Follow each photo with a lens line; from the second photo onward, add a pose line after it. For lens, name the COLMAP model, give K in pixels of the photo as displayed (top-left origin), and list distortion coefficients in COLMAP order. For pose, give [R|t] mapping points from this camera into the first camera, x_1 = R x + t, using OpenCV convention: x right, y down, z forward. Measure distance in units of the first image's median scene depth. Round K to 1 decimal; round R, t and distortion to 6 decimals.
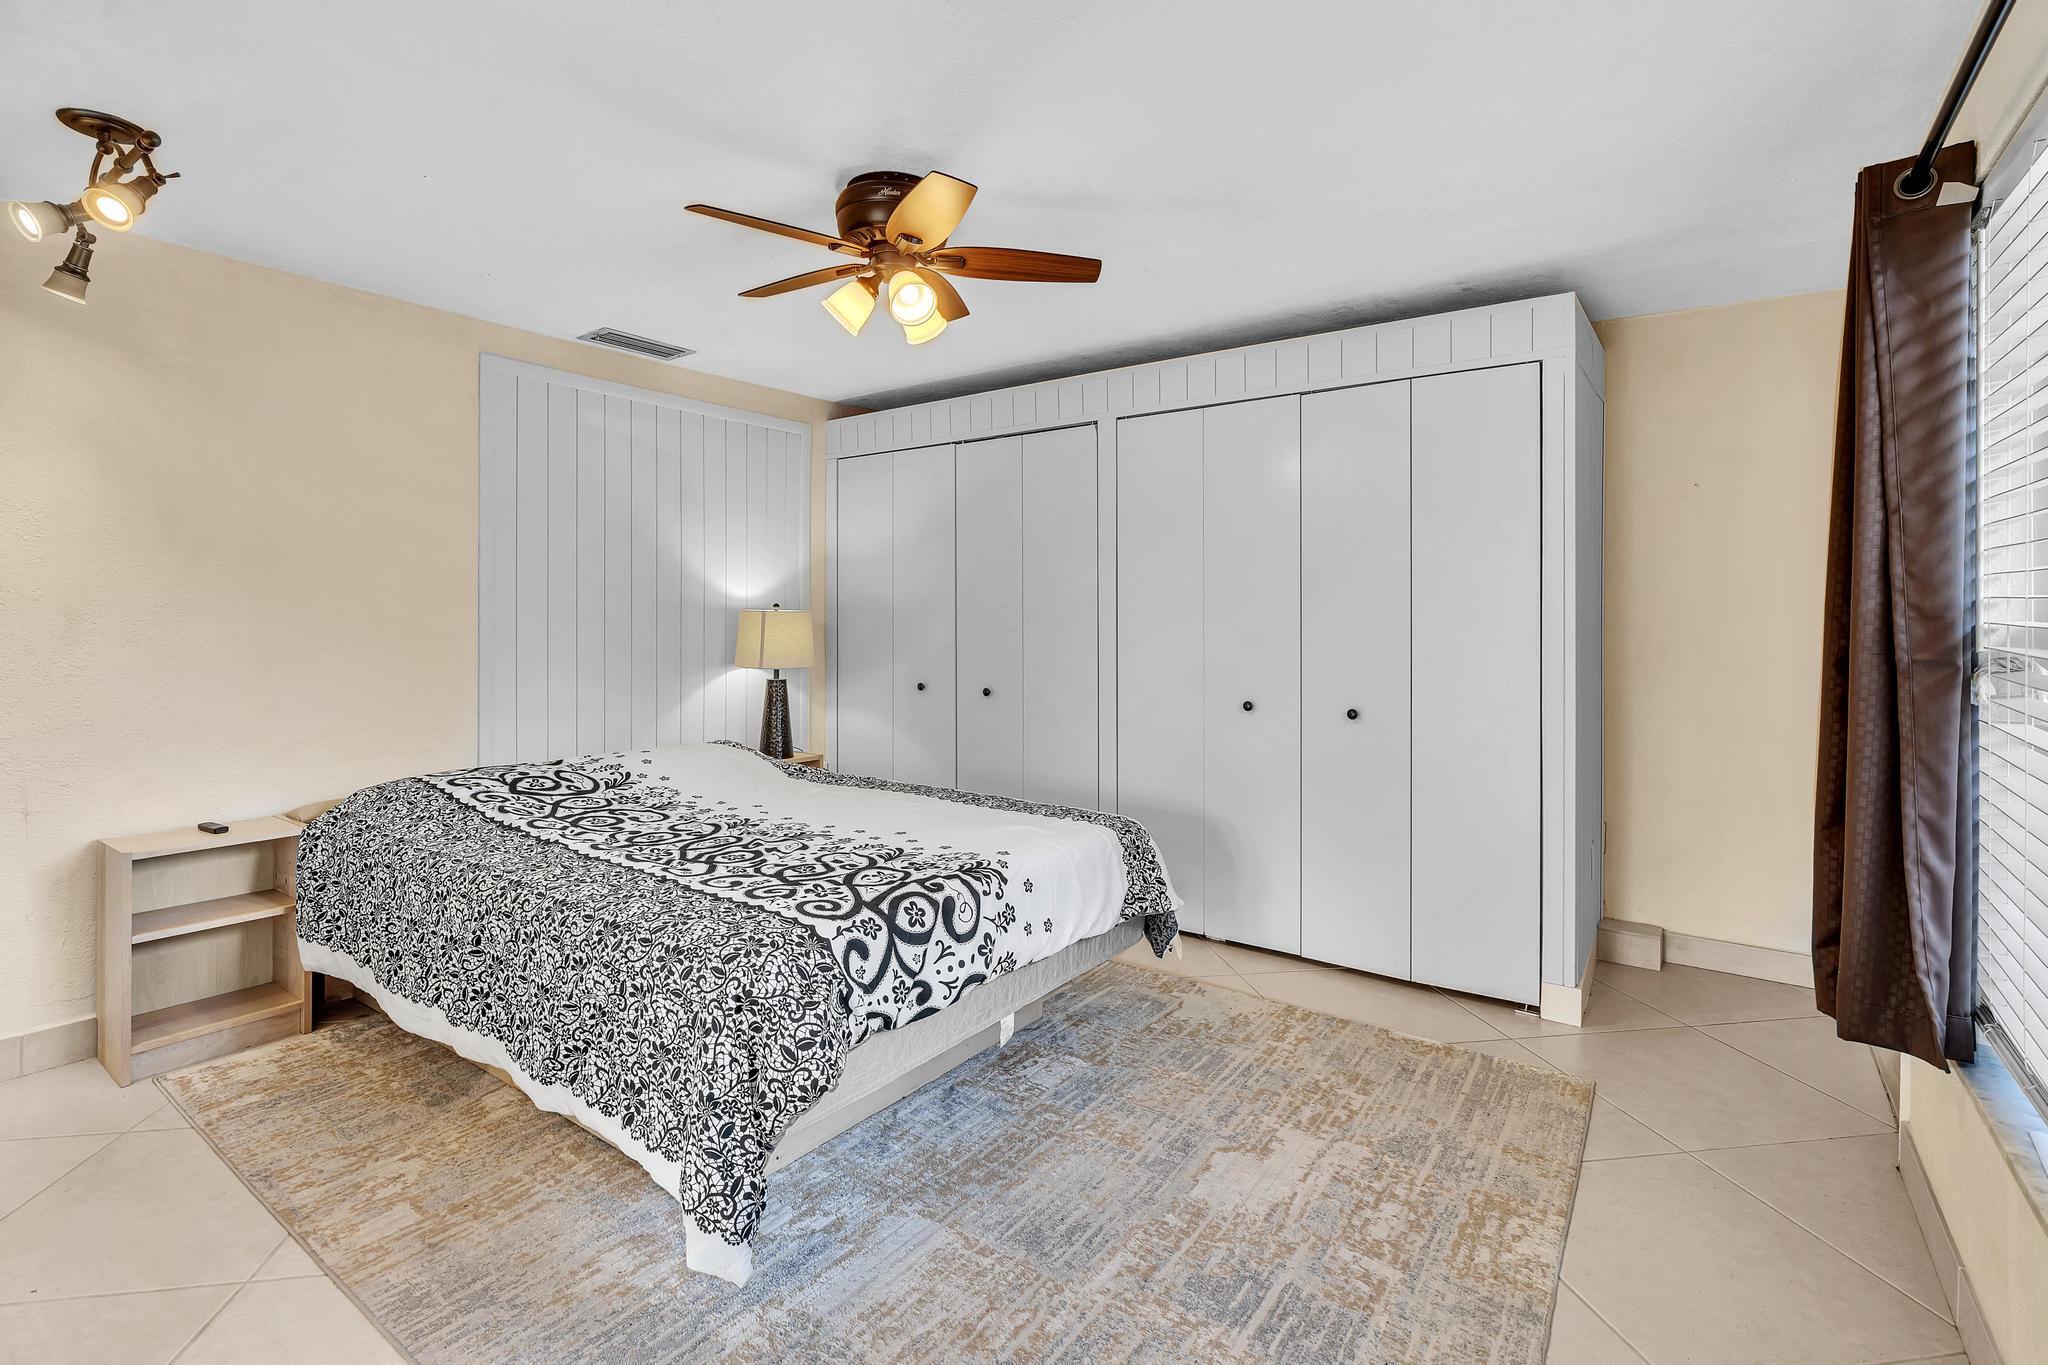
lens RADIAL K [[958.0, 0, 1013.9], [0, 958.0, 624.5], [0, 0, 1]] dist [-0.002551, 0.000400]
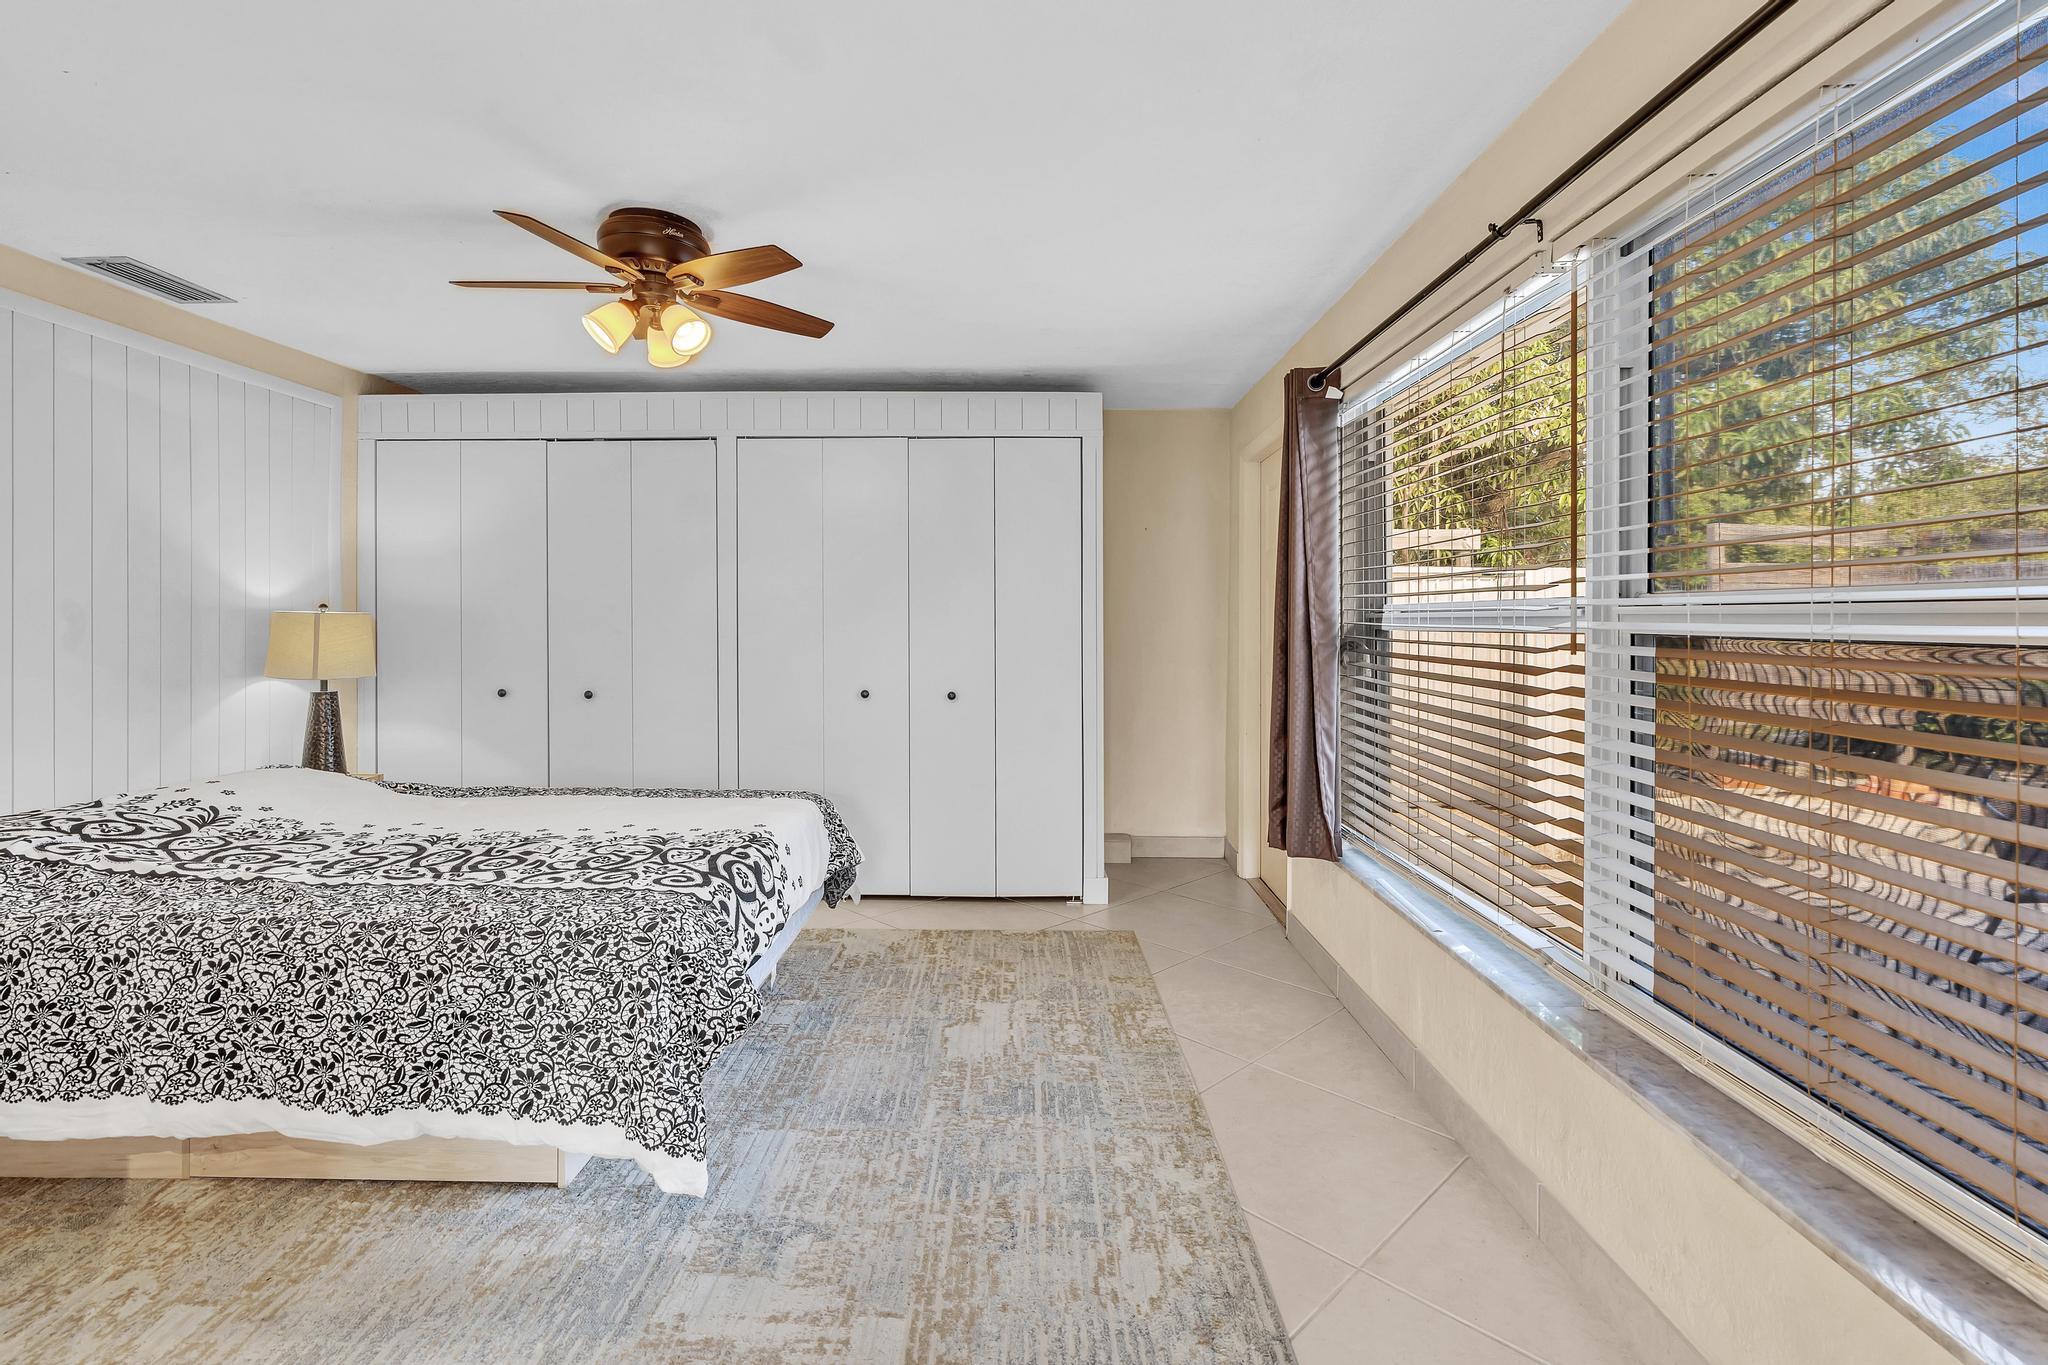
lens RADIAL K [[958.0, 0, 1013.9], [0, 958.0, 624.5], [0, 0, 1]] dist [-0.002551, 0.000400]
pose [[0.814077, -0.004178, 0.580742, -0.506002], [0.004717, 0.999989, 0.000581, -0.002145], [-0.580738, 0.002266, 0.814087, -0.131405]]
